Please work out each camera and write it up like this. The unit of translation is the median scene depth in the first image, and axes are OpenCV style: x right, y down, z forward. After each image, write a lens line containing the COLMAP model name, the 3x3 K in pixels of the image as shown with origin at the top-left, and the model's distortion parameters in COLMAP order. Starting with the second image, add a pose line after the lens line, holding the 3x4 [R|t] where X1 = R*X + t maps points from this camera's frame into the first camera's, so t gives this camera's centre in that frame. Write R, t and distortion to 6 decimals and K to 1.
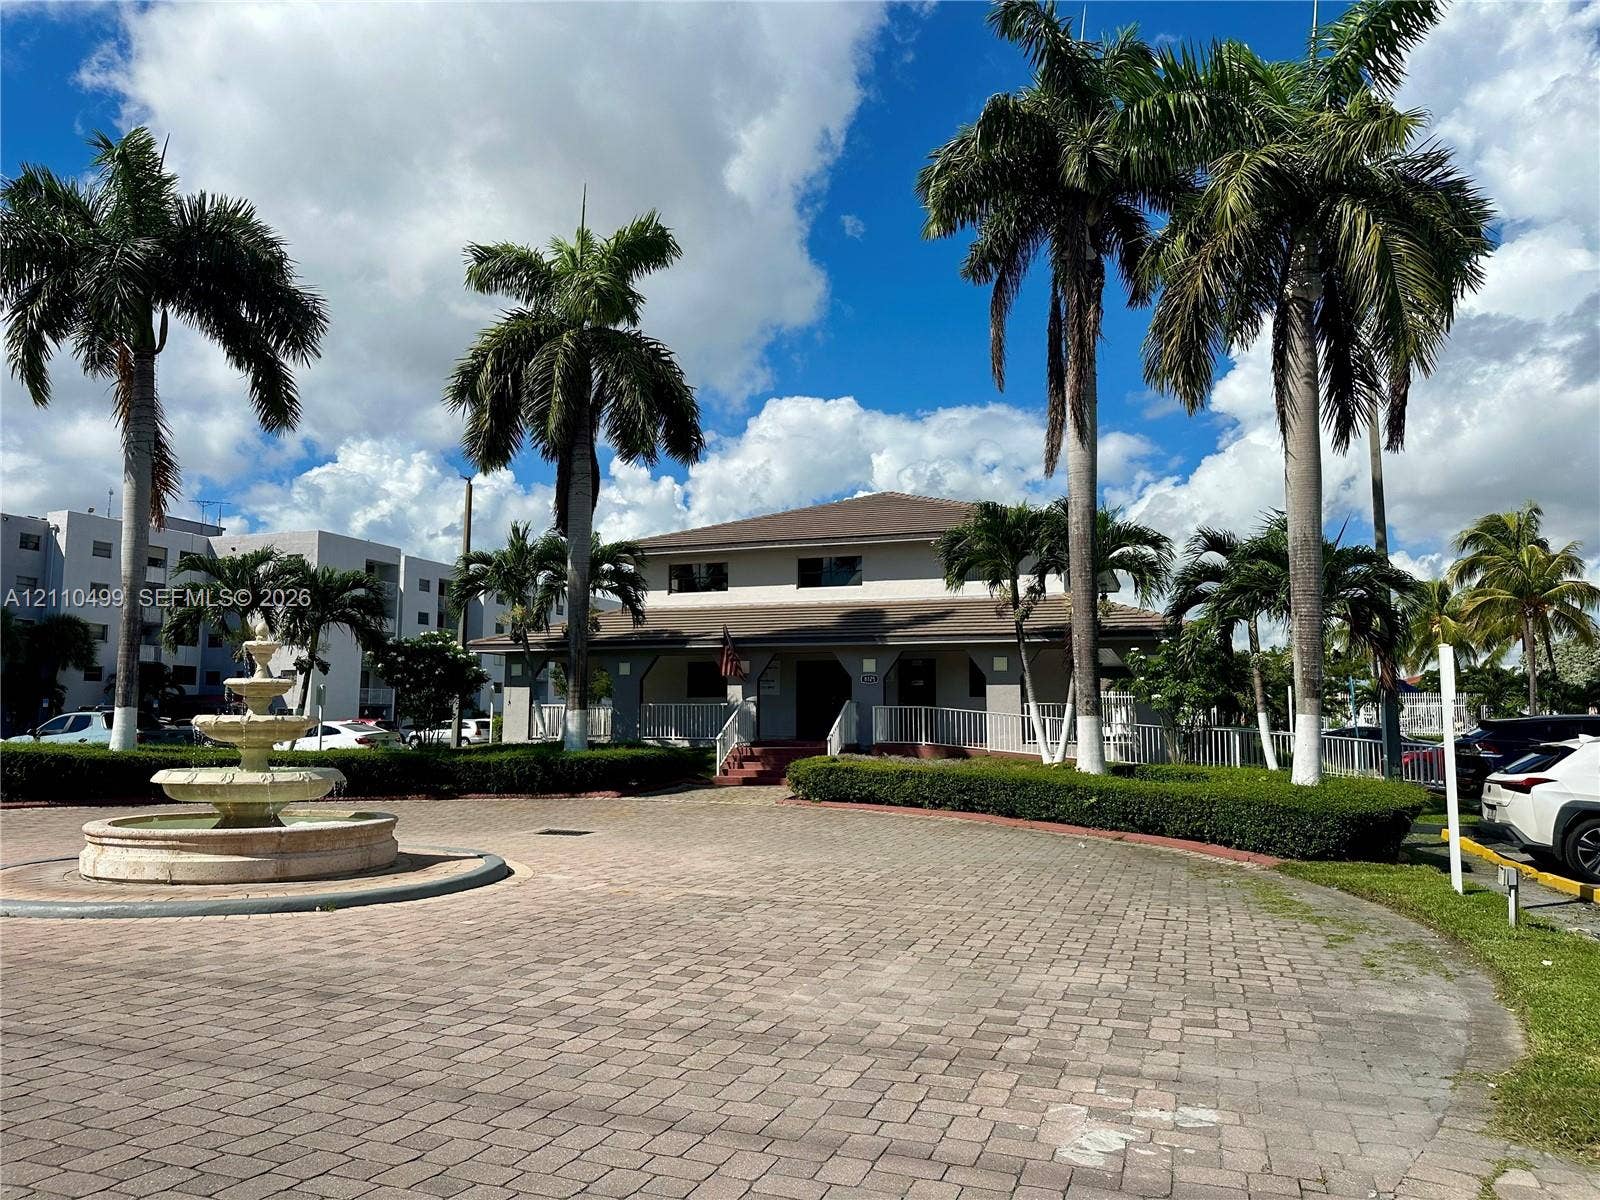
lens RADIAL K [[1249.8, 0, 802.7], [0, 1249.8, 591.3], [0, 0, 1]] dist [0.046024, -0.016740]
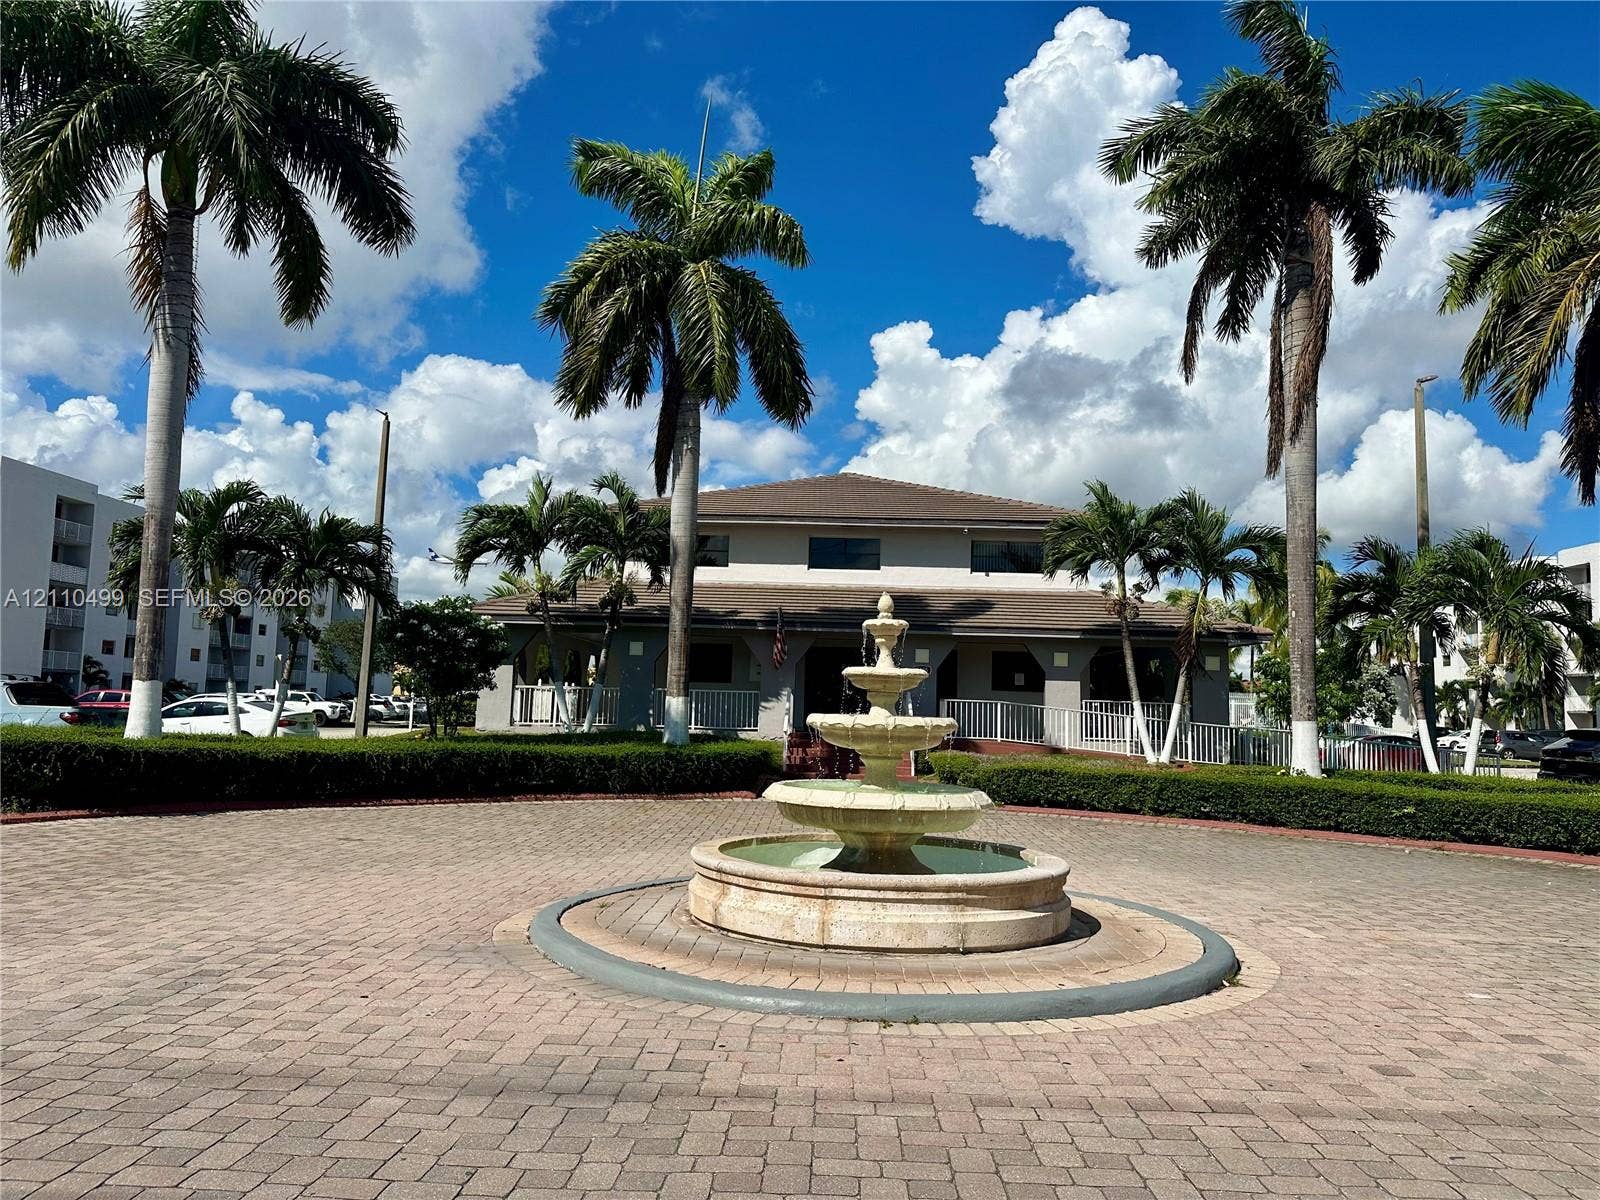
lens RADIAL K [[1232.8, 0, 826.4], [0, 1232.8, 560.2], [0, 0, 1]] dist [0.035112, -0.024169]
pose [[0.941985, 0.060951, 0.330076, -0.353862], [-0.057905, 0.998140, -0.019061, 0.009867], [-0.330623, -0.001157, 0.943762, 0.150699]]
